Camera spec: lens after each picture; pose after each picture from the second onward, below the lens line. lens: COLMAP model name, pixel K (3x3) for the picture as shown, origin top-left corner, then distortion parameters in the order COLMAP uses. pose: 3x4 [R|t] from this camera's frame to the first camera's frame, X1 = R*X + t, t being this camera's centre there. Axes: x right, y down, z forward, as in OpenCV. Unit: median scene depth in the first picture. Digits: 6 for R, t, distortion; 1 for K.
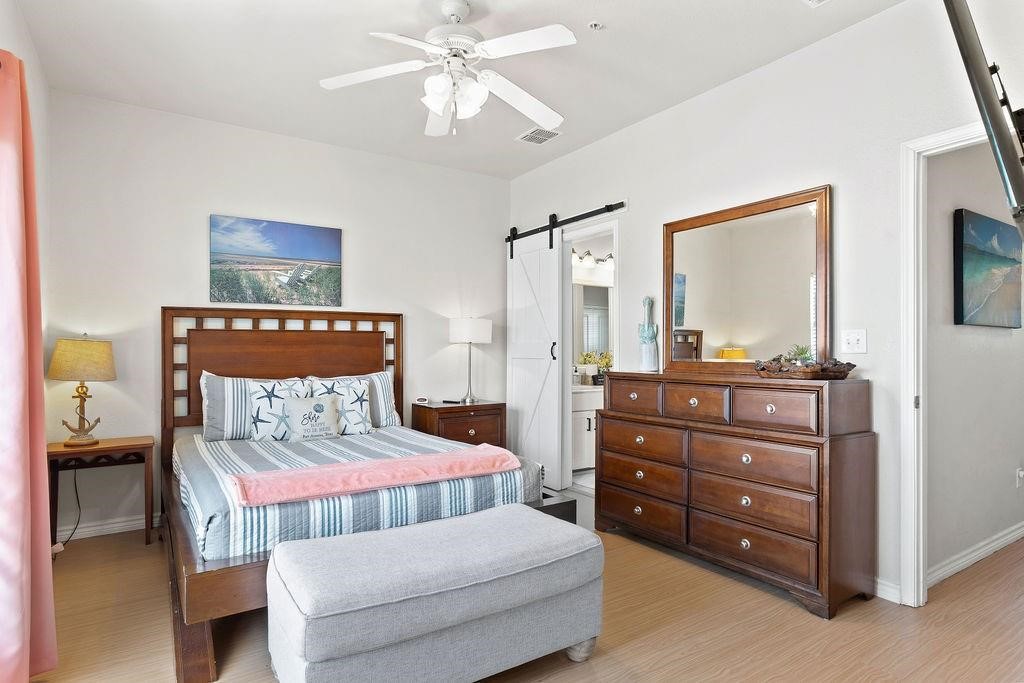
lens RADIAL K [[561.3, 0, 508.3], [0, 561.3, 372.3], [0, 0, 1]] dist [-0.012461, 0.000229]
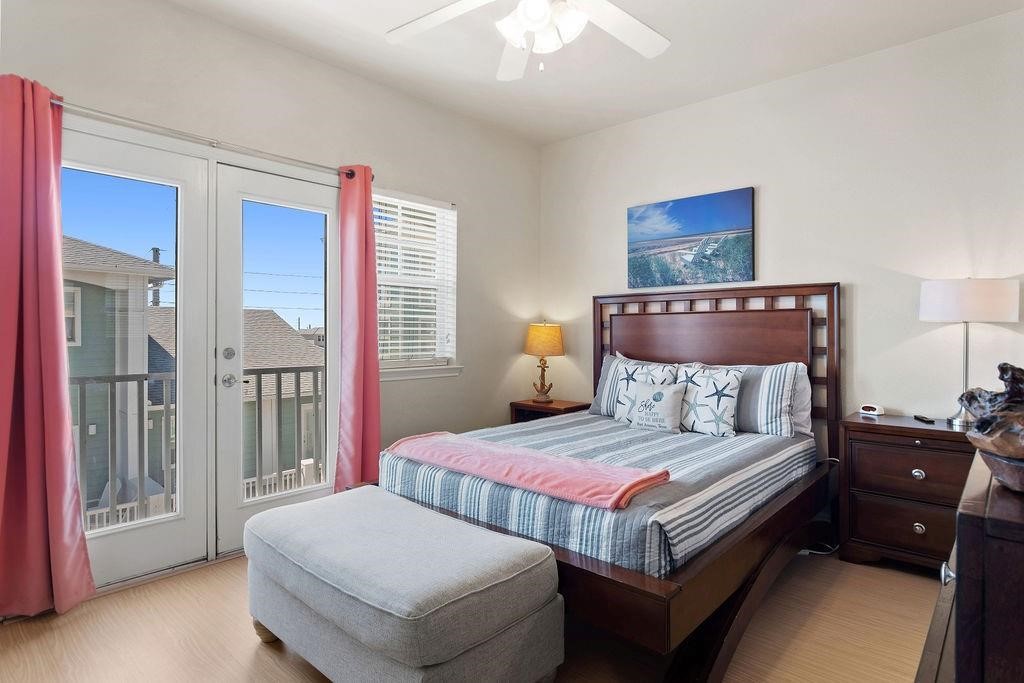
lens RADIAL K [[556.2, 0, 512.5], [0, 556.2, 349.6], [0, 0, 1]] dist [-0.000294, 0.001919]
pose [[0.247475, 0.034052, -0.968296, 0.450143], [-0.040756, 0.998864, 0.024710, -0.024151], [0.968037, 0.033349, 0.248581, 0.503035]]
